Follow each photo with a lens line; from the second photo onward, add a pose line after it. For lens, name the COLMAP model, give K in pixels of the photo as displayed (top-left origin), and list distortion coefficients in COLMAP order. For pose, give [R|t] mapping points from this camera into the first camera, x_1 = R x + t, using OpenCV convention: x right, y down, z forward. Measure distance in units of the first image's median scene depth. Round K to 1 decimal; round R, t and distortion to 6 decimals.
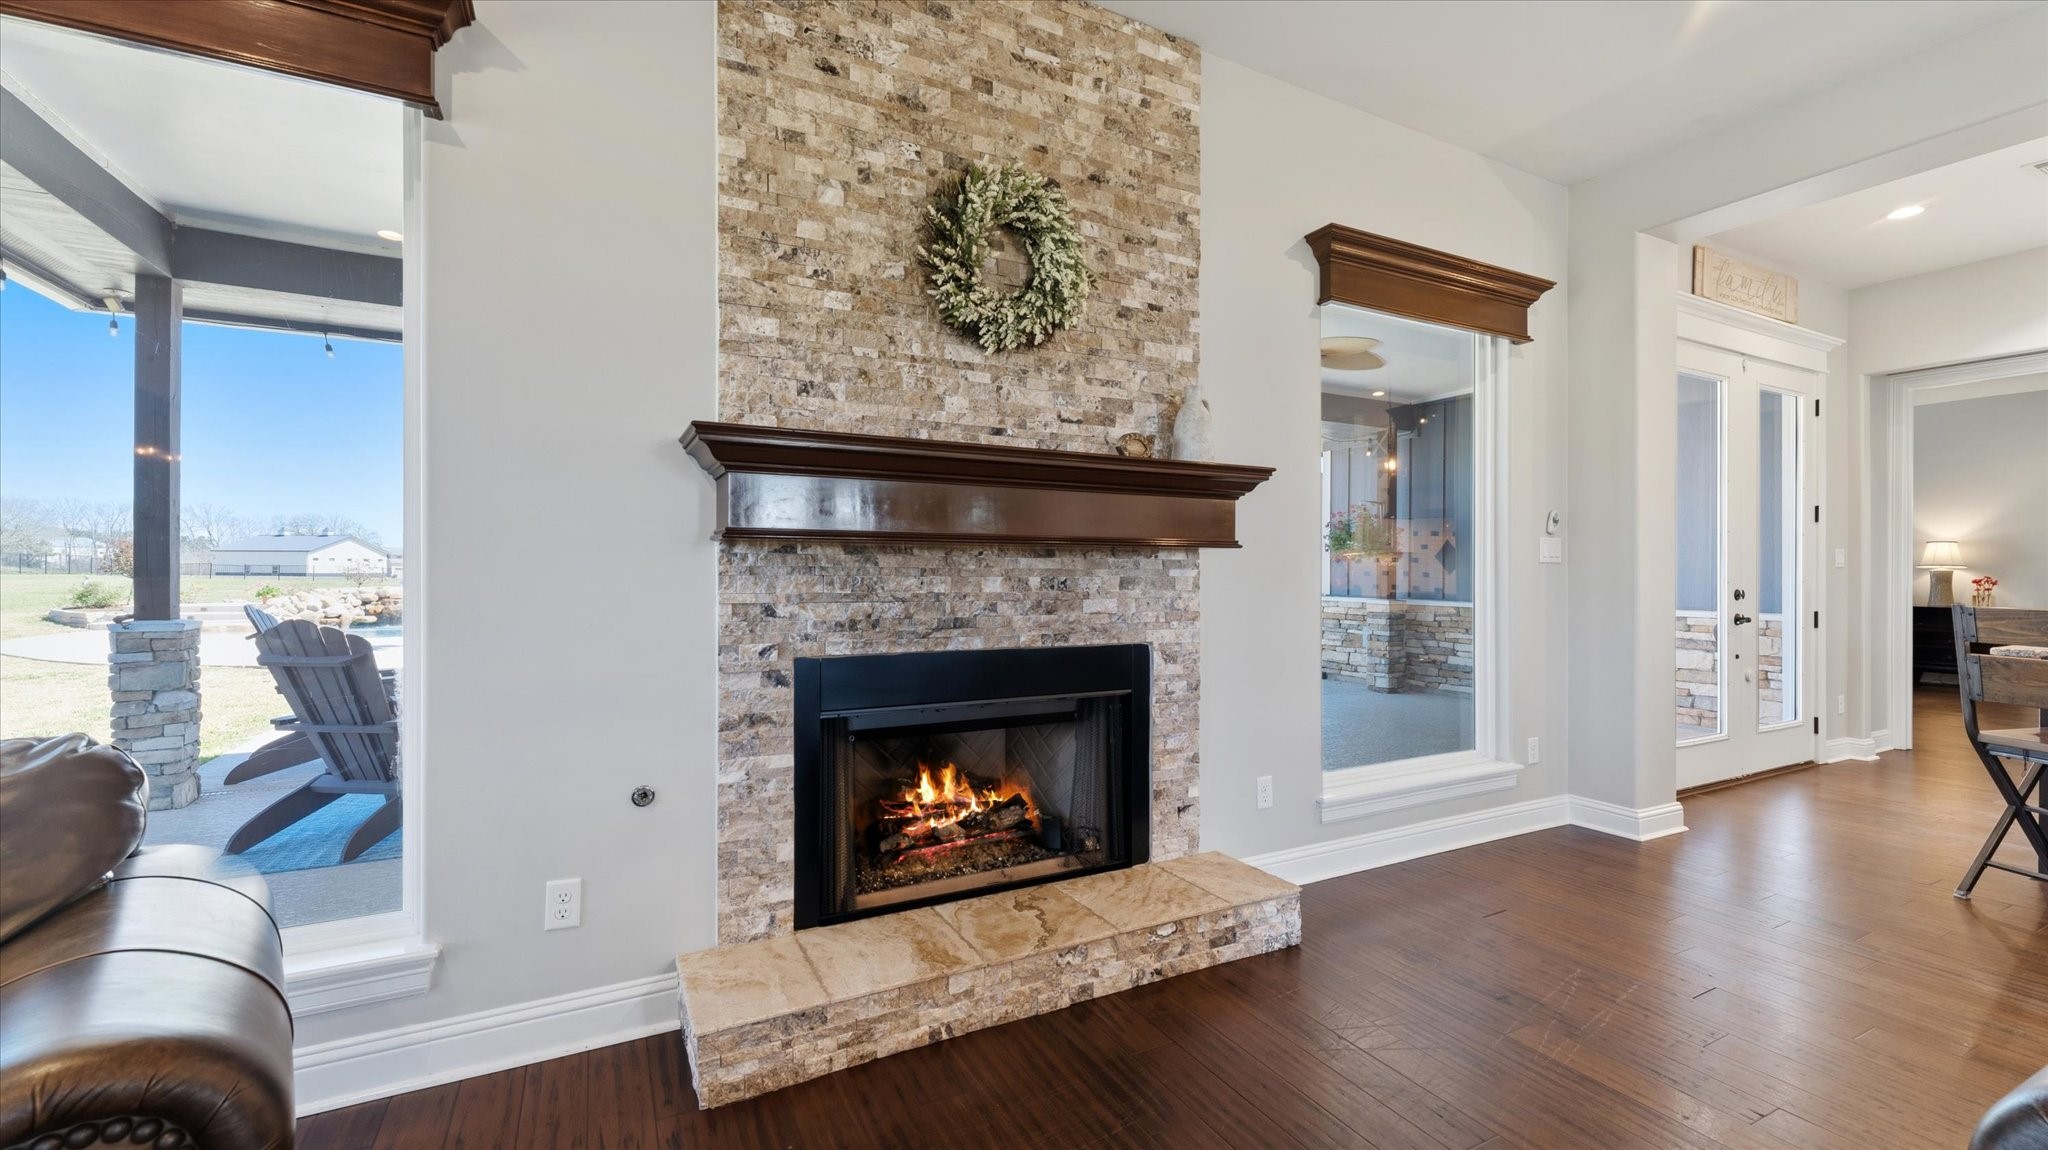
lens RADIAL K [[822.3, 0, 1012.4], [0, 822.3, 575.6], [0, 0, 1]] dist [0.001264, -0.000419]
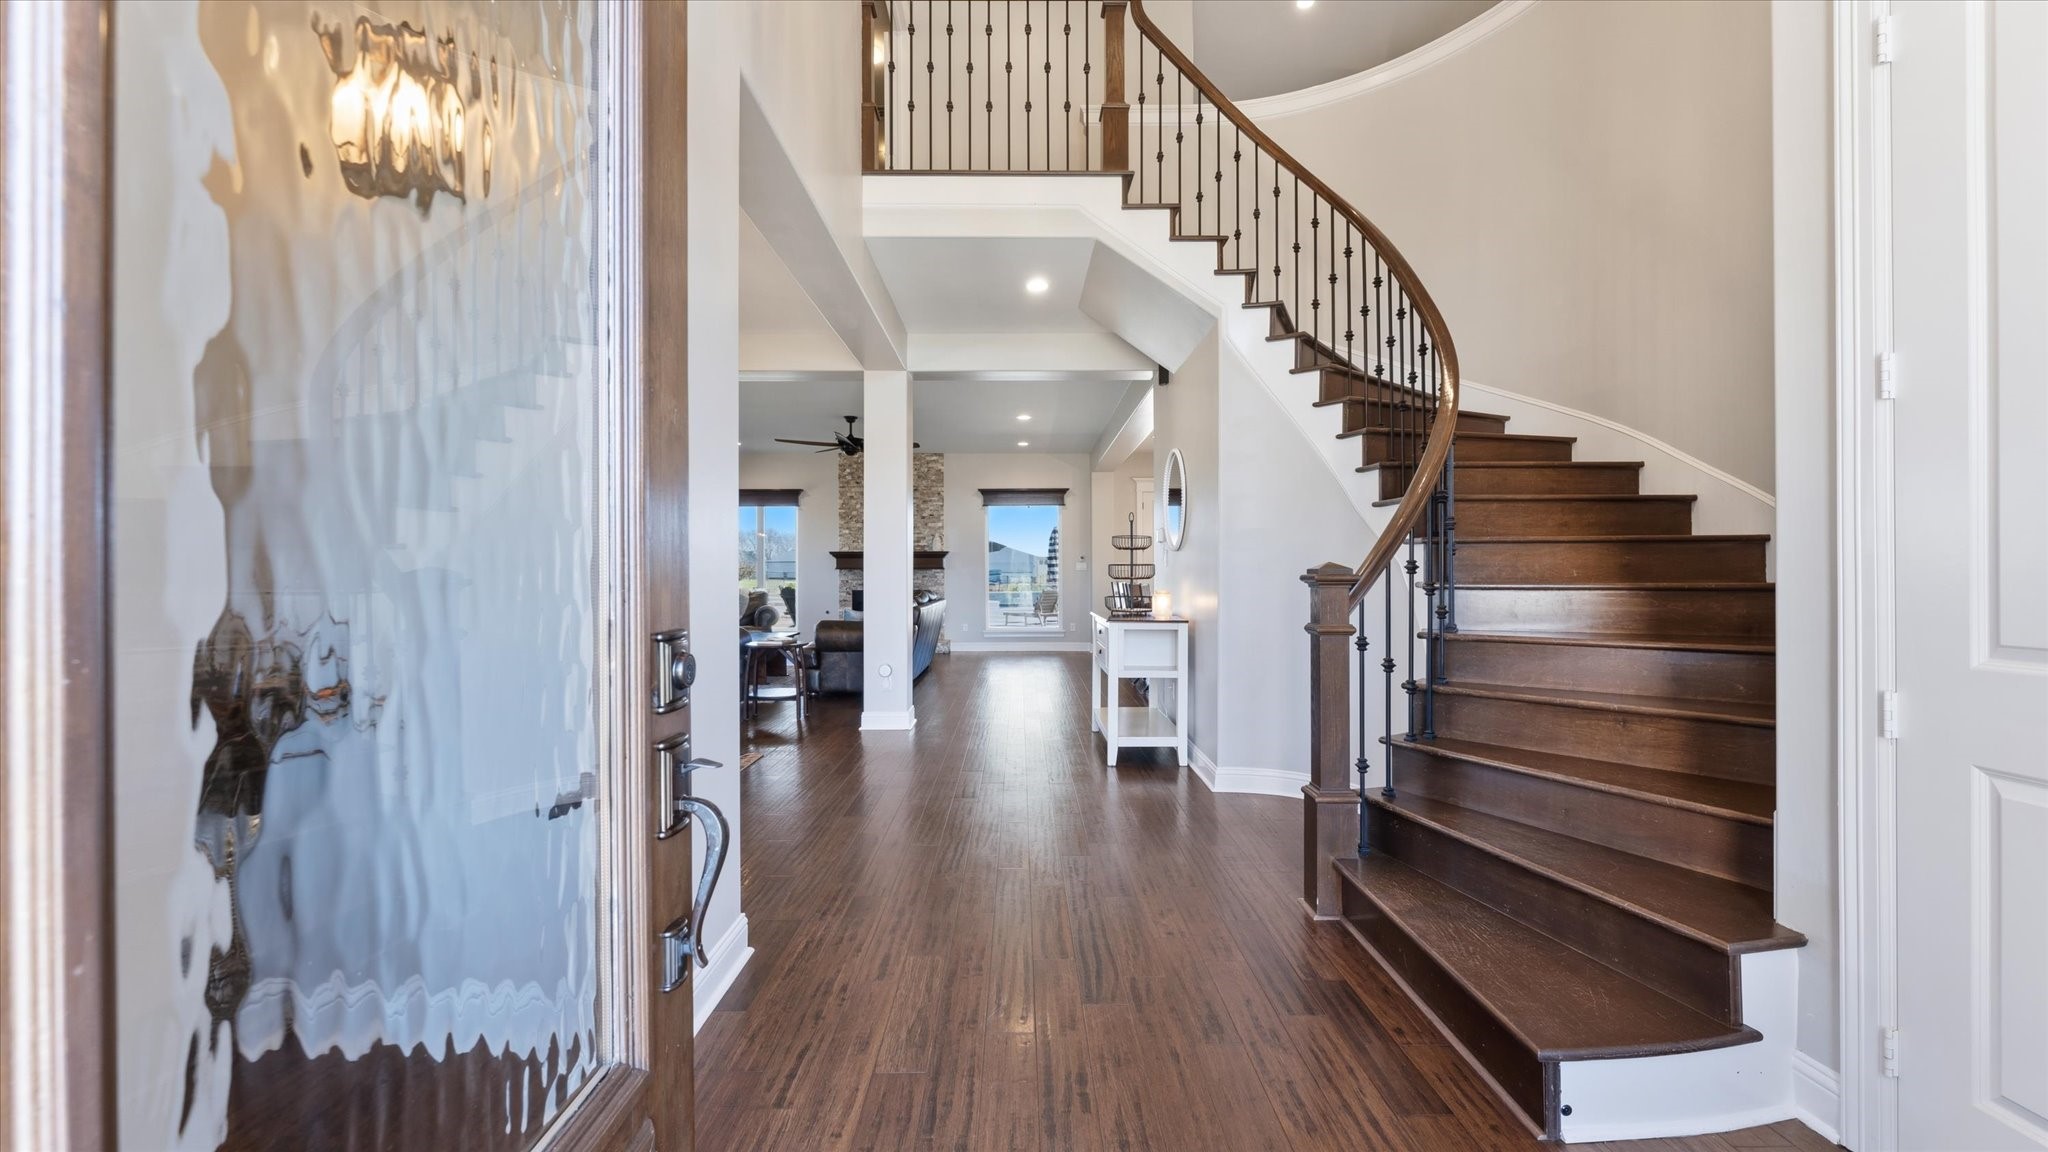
lens RADIAL K [[822.3, 0, 1030.6], [0, 822.3, 569.5], [0, 0, 1]] dist [0.001264, -0.000419]
pose [[0.893938, -0.006823, -0.448140, 2.917130], [0.004345, 0.999969, -0.006558, 0.000564], [0.448170, 0.003915, 0.893940, -3.022901]]
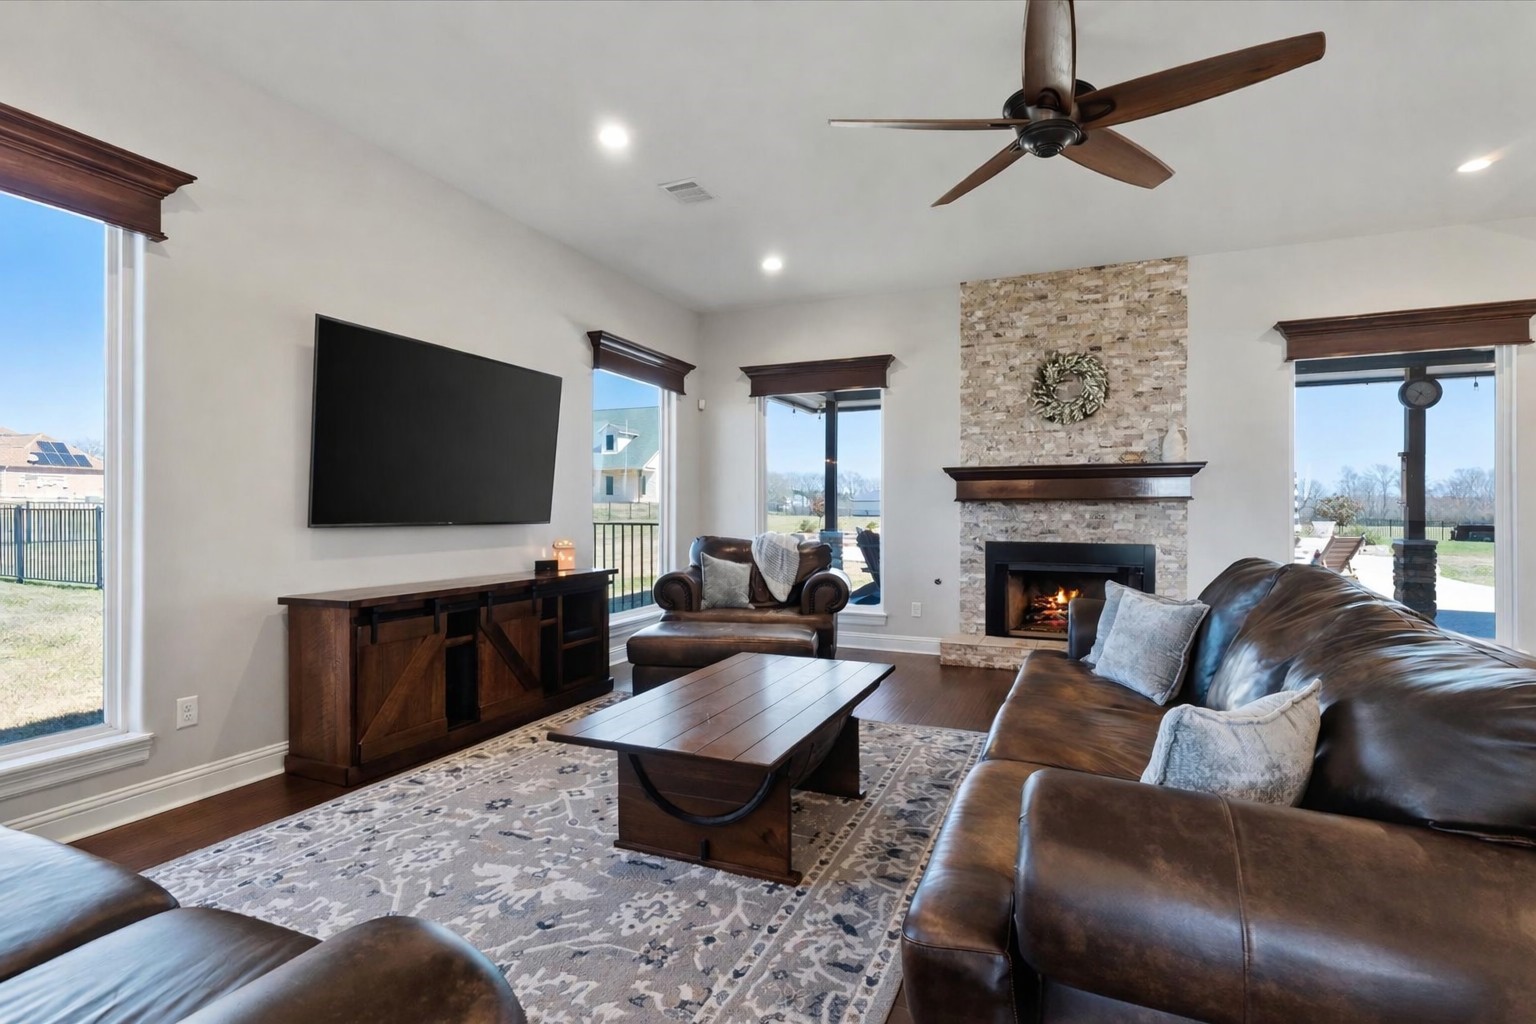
lens RADIAL K [[699.9, 0, 769.0], [0, 699.9, 510.7], [0, 0, 1]] dist [0.006760, 0.000667]
pose [[0.629930, -0.004856, -0.776637, 1.050731], [-0.002599, 0.999962, -0.008360, 0.012459], [0.776648, 0.007285, 0.629893, -1.034734]]
